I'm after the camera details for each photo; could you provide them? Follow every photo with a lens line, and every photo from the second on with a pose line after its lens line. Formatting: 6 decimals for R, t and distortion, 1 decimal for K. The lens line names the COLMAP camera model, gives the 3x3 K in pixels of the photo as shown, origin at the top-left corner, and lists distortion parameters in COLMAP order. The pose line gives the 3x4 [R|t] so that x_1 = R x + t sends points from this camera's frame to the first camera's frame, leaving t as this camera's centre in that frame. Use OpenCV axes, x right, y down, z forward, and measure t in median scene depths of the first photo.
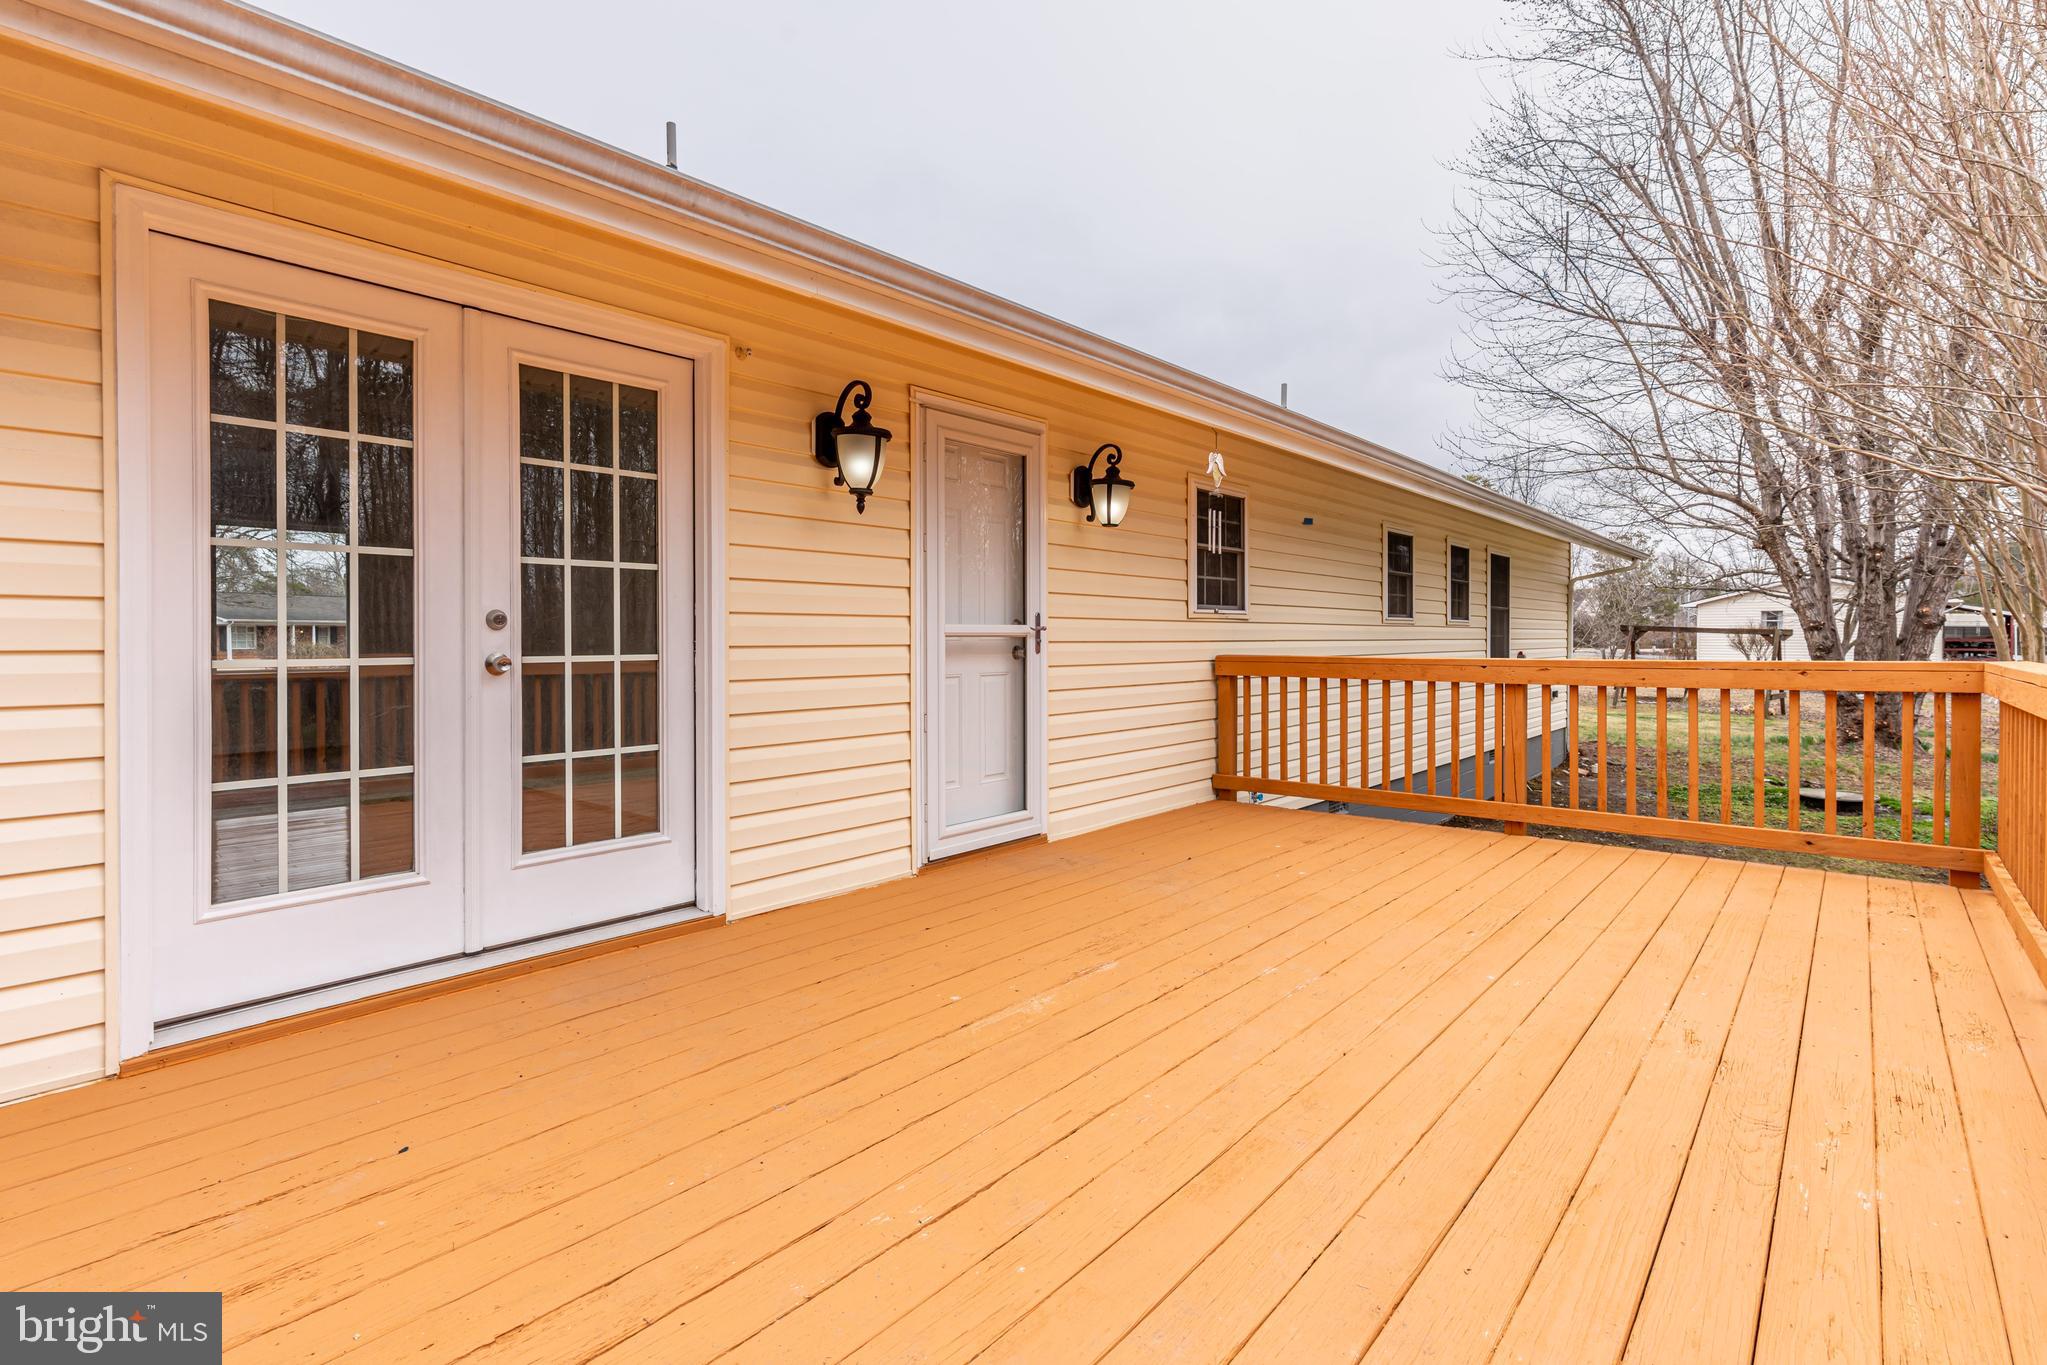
lens RADIAL K [[979.5, 0, 1024.7], [0, 979.5, 642.1], [0, 0, 1]] dist [-0.004571, -0.000232]
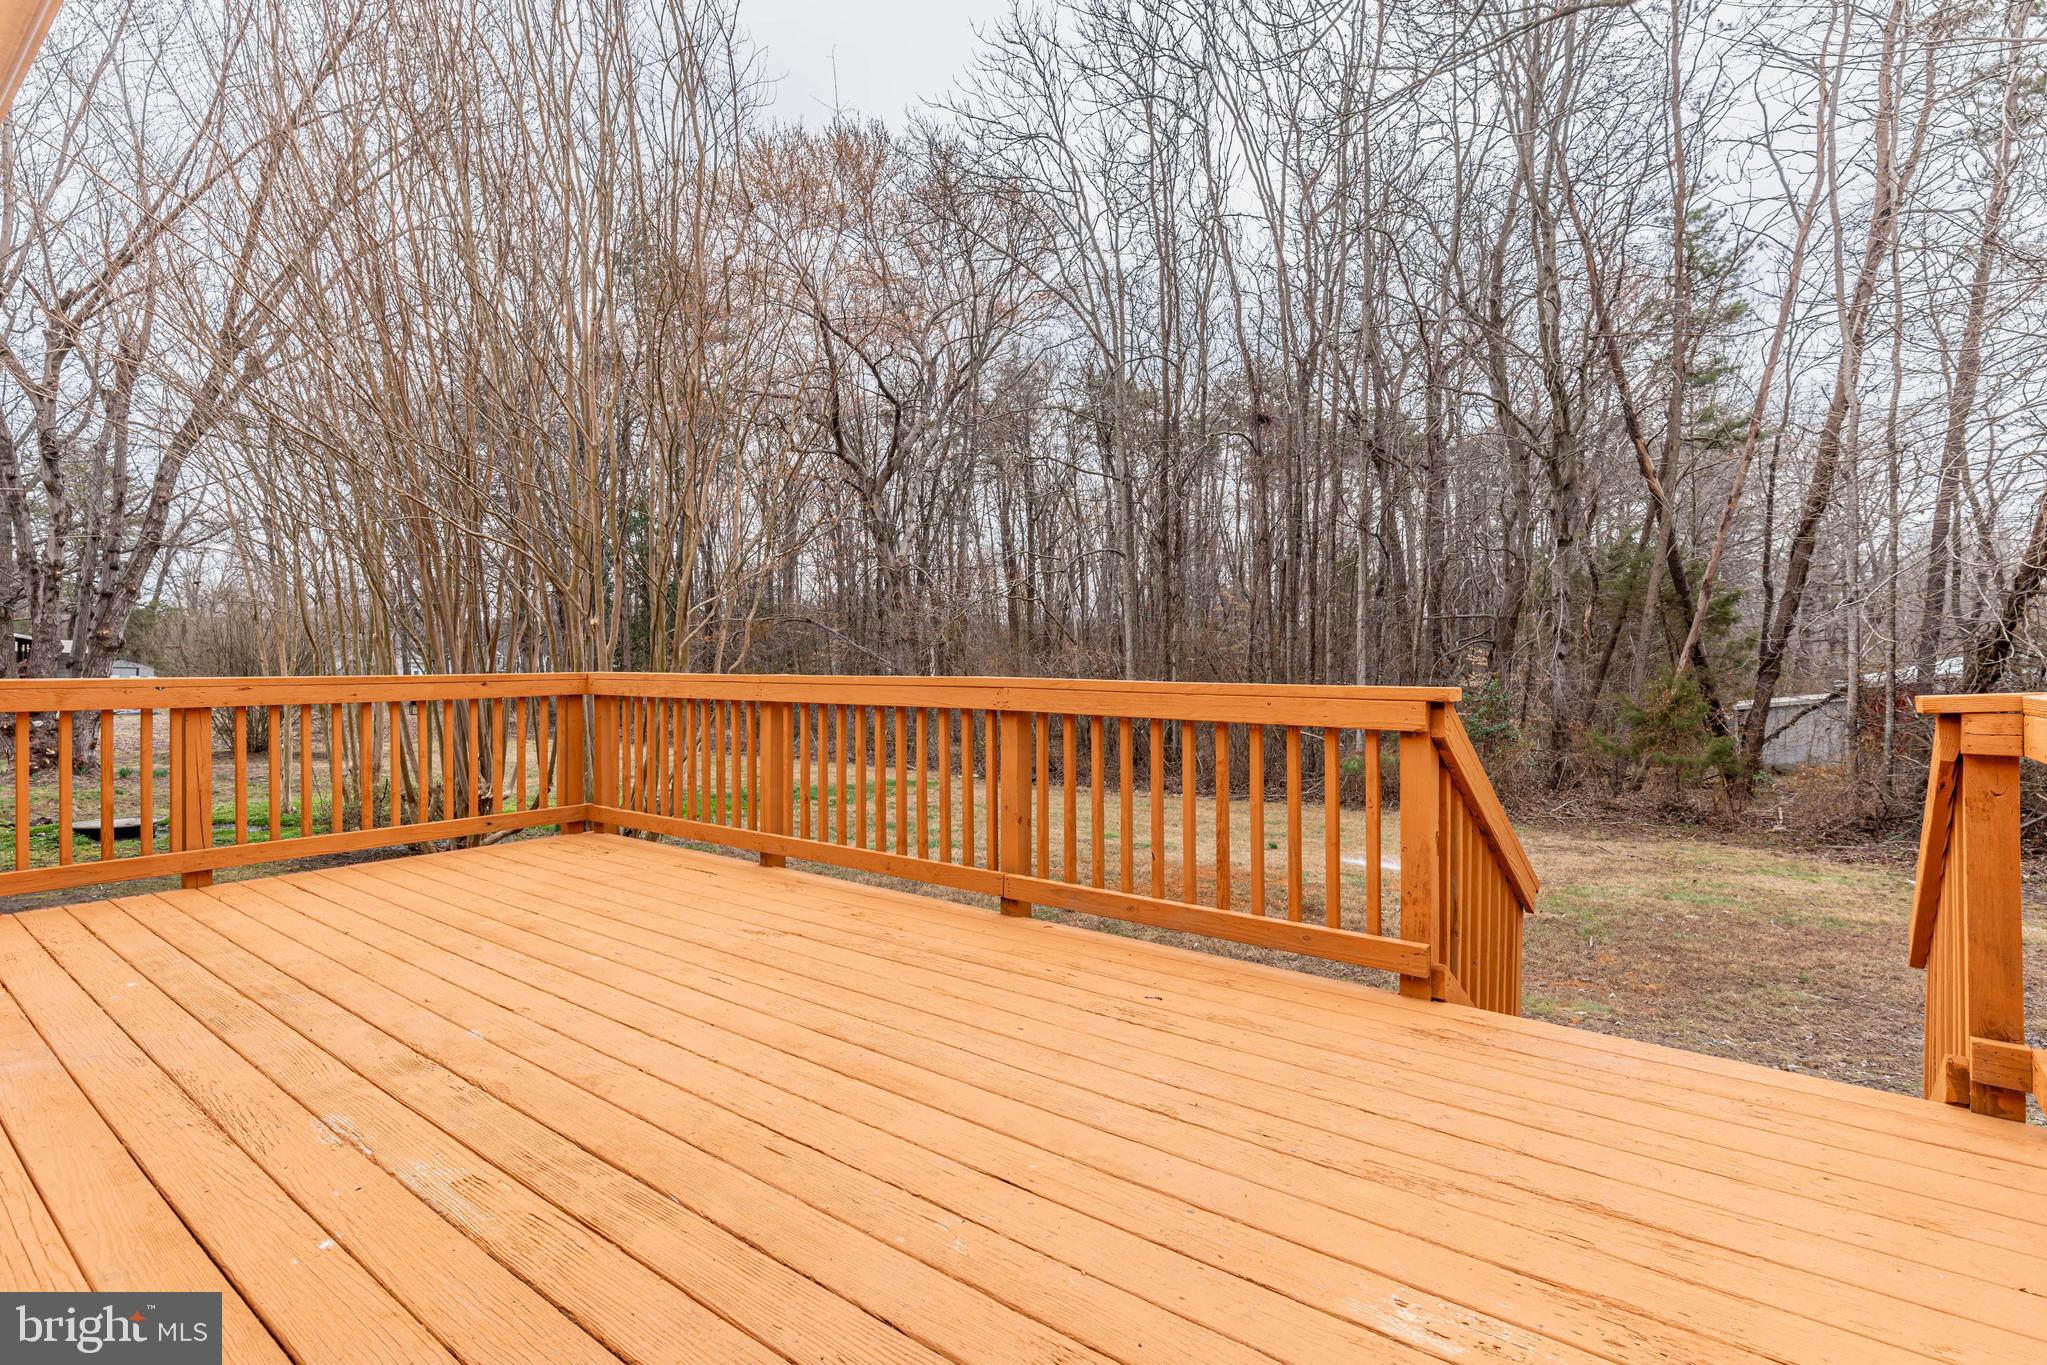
lens RADIAL K [[979.5, 0, 1024.7], [0, 979.5, 642.1], [0, 0, 1]] dist [-0.004571, -0.000232]
pose [[-0.052298, 0.019742, 0.998436, -0.628600], [0.005244, 0.999796, -0.019495, 0.008612], [-0.998618, 0.004216, -0.052391, 0.547899]]
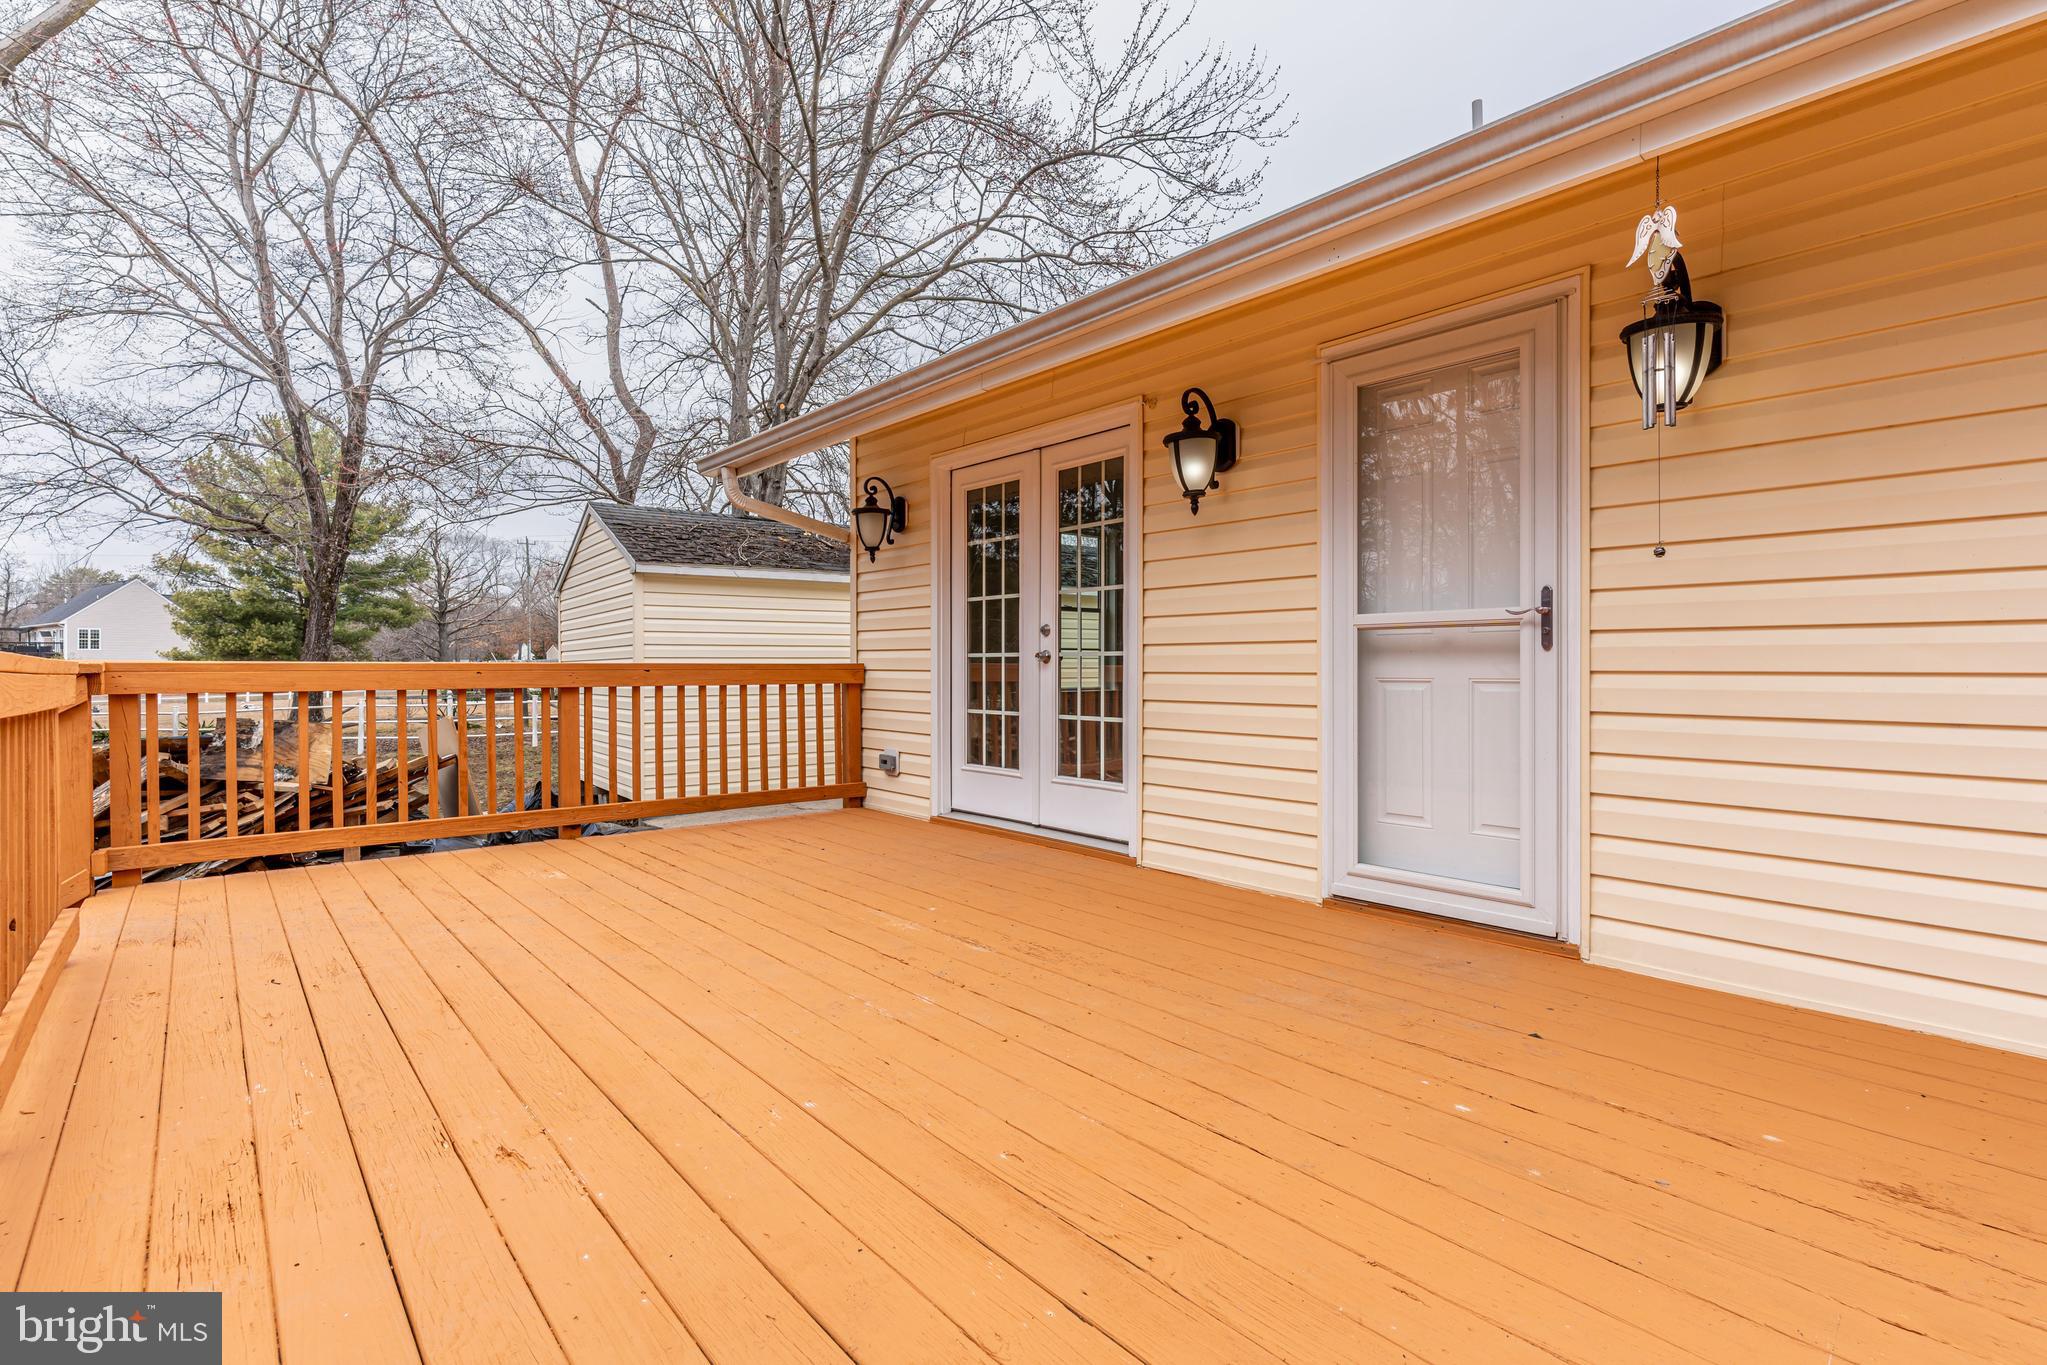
lens RADIAL K [[961.0, 0, 1020.9], [0, 961.0, 670.0], [0, 0, 1]] dist [0.000264, 0.000103]
pose [[-0.155508, 0.006976, -0.987810, 1.063066], [-0.003606, 0.999964, 0.007630, 0.032254], [0.987828, 0.004748, -0.155478, 1.190812]]
